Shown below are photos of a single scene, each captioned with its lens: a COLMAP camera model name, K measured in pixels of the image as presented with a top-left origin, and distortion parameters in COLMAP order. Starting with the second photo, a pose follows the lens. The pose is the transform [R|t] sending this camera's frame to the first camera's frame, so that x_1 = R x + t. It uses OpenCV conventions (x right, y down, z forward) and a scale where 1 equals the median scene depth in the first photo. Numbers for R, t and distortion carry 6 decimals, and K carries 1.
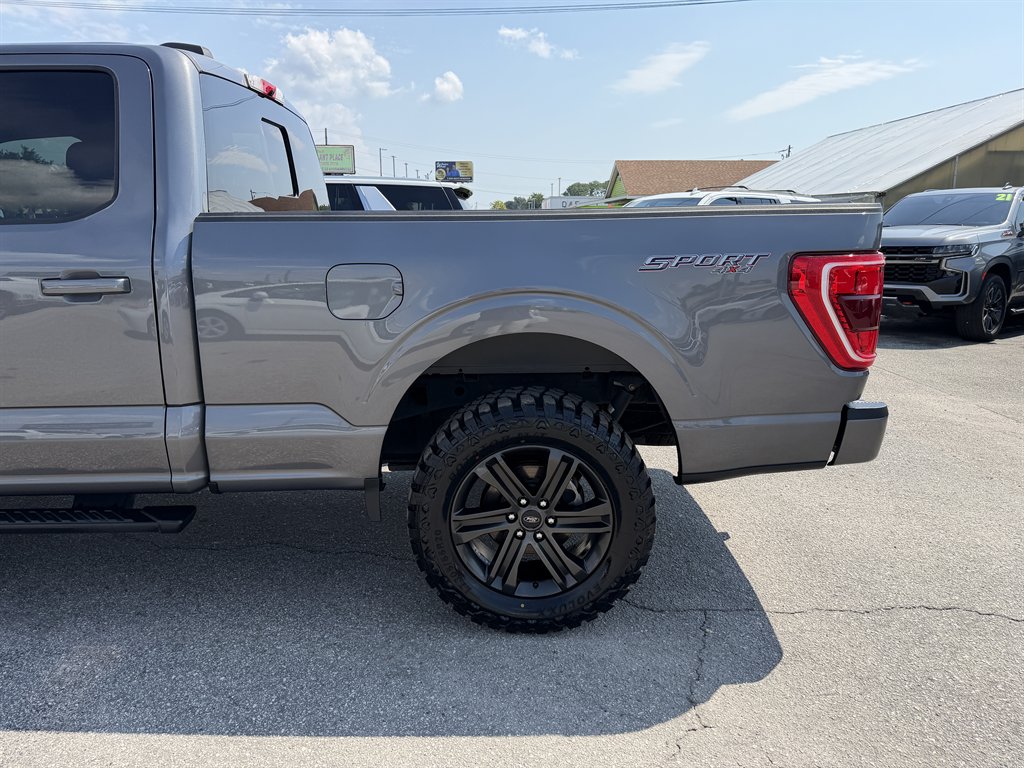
lens RADIAL K [[723.3, 0, 506.3], [0, 723.3, 387.8], [0, 0, 1]] dist [0.034791, -0.041554]
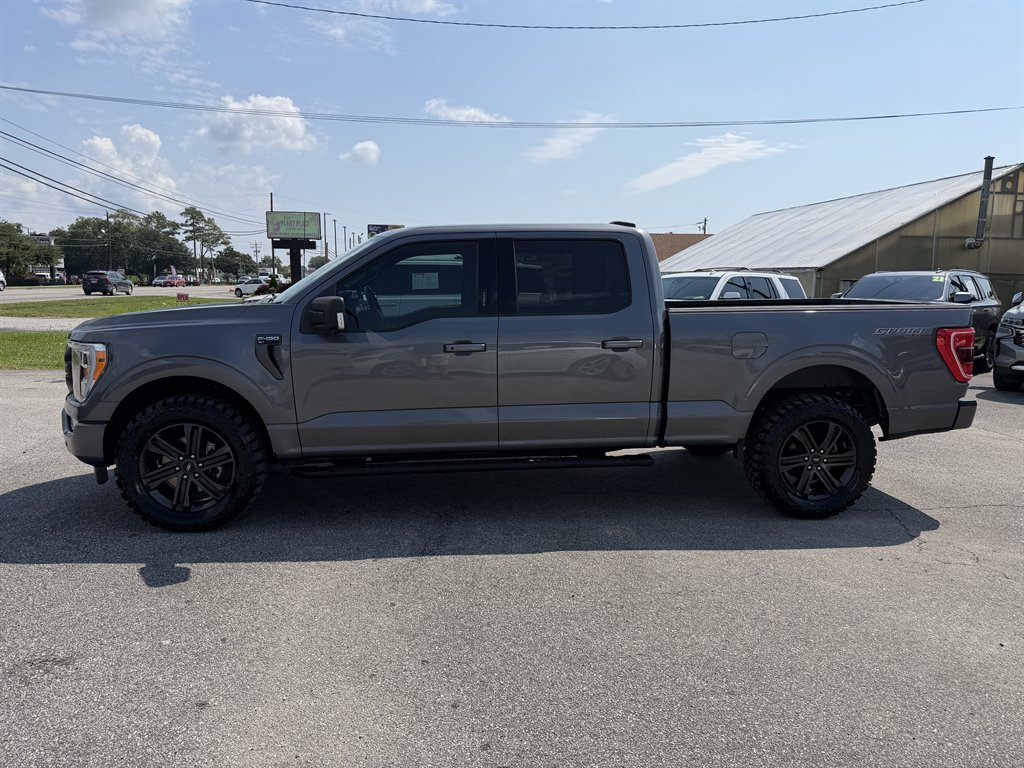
lens RADIAL K [[723.3, 0, 517.4], [0, 723.3, 403.7], [0, 0, 1]] dist [0.034791, -0.041554]
pose [[0.991579, -0.012822, 0.128866, -1.034897], [0.020389, 0.998133, -0.057571, 0.126777], [-0.127887, 0.059714, 0.989989, -0.880561]]
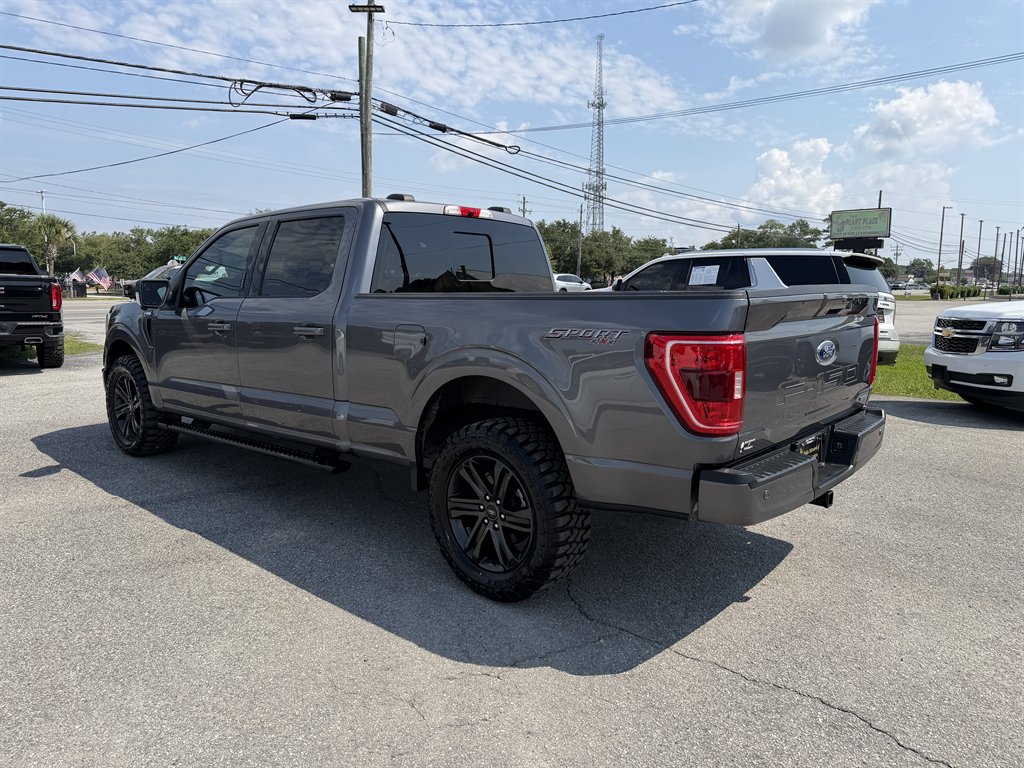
lens RADIAL K [[723.3, 0, 516.4], [0, 723.3, 366.9], [0, 0, 1]] dist [0.034791, -0.041554]
pose [[0.755468, 0.077389, -0.650599, 0.934116], [-0.149486, 0.987168, -0.056157, -0.020950], [0.637904, 0.139680, 0.757343, -0.053550]]
